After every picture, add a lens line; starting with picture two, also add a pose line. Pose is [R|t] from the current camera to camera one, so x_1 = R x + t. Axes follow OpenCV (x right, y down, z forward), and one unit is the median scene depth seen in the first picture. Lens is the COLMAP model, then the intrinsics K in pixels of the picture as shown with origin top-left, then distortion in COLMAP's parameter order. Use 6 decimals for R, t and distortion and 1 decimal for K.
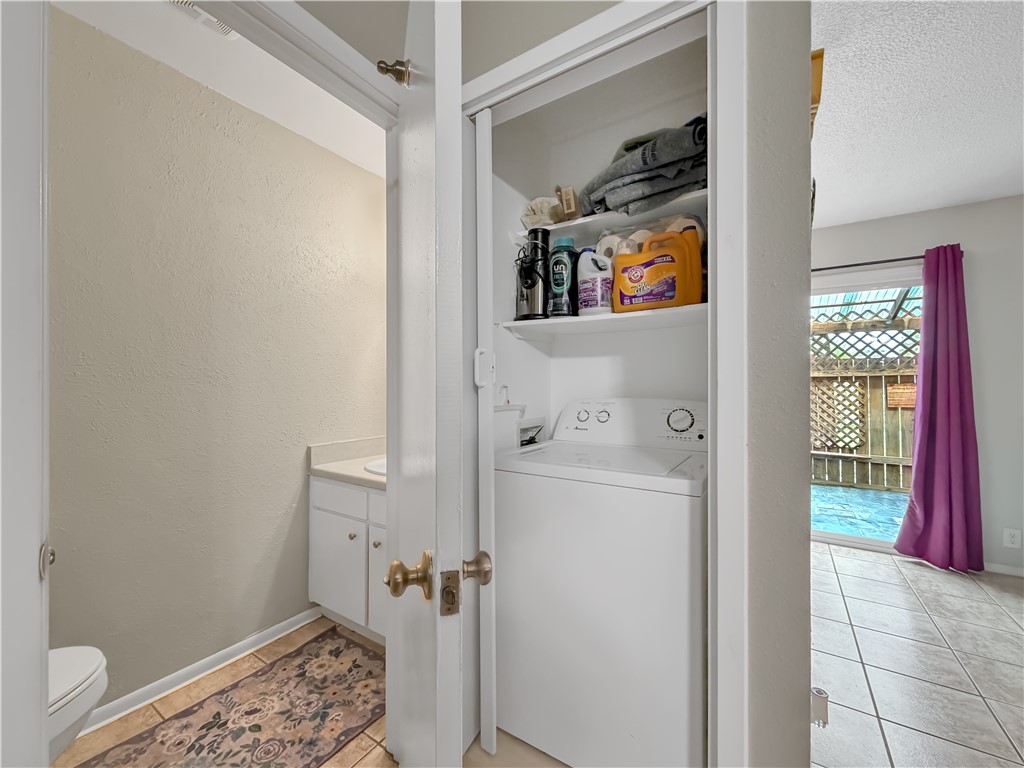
lens RADIAL K [[412.9, 0, 507.8], [0, 412.9, 386.5], [0, 0, 1]] dist [0.000580, 0.000243]
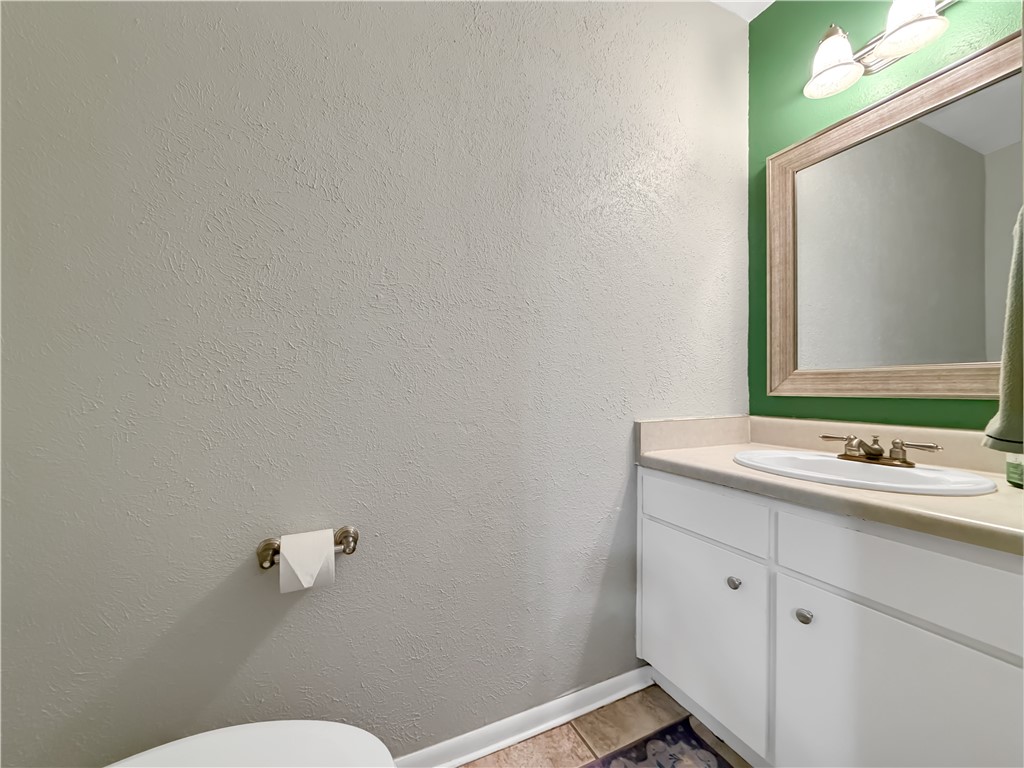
lens RADIAL K [[412.9, 0, 512.9], [0, 412.9, 385.7], [0, 0, 1]] dist [0.000580, 0.000243]
pose [[0.860014, -0.001345, -0.510269, -0.333831], [0.000651, 0.999999, -0.001538, 0.093013], [0.510270, 0.000991, 0.860014, 0.351998]]
